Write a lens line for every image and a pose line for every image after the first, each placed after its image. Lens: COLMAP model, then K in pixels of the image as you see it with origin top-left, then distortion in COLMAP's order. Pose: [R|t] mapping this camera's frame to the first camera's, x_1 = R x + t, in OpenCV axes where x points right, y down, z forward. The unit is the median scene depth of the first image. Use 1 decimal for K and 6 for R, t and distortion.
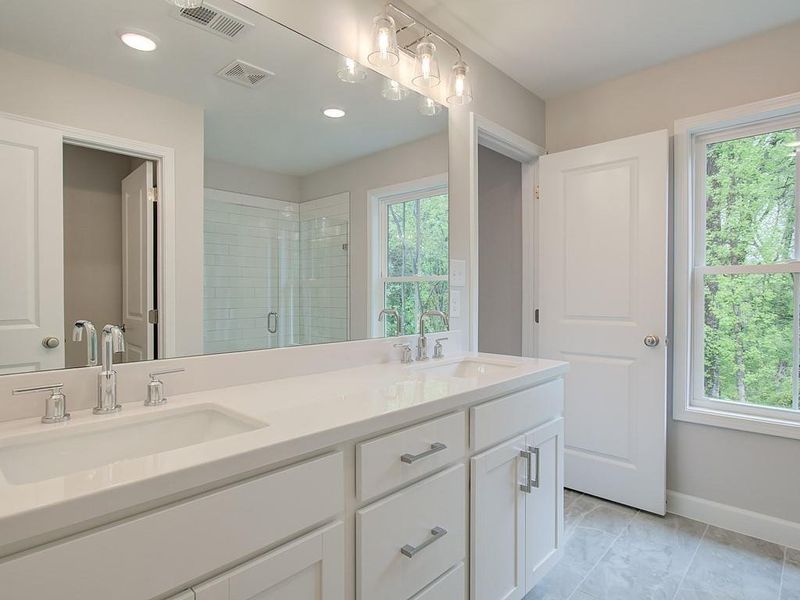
lens RADIAL K [[451.2, 0, 400.0], [0, 451.2, 300.0], [0, 0, 1]] dist [-0.002512, 0.000200]
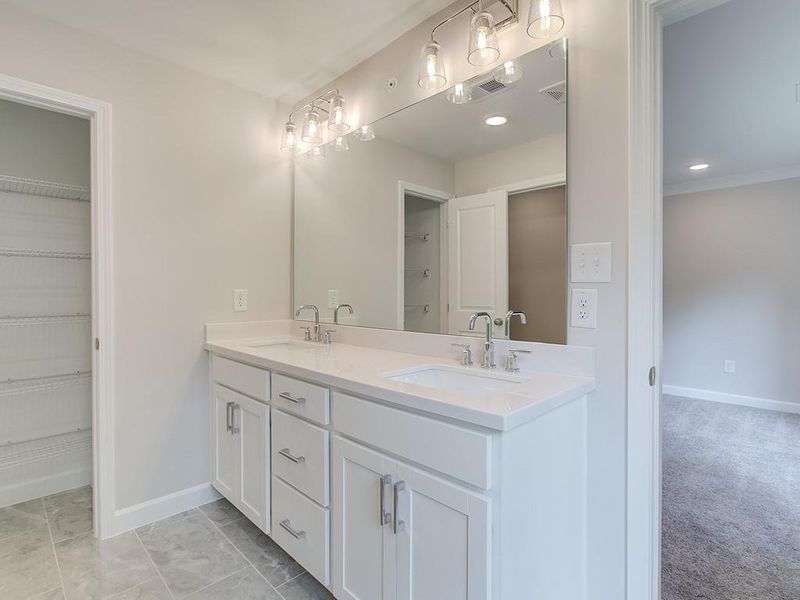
lens RADIAL K [[400.8, 0, 404.8], [0, 400.8, 298.9], [0, 0, 1]] dist [0.000139, 0.000405]
pose [[-0.002140, 0.020927, -0.999779, 0.852325], [-0.011001, 0.999720, 0.020950, -0.018144], [0.999937, 0.011043, -0.001909, 0.837757]]
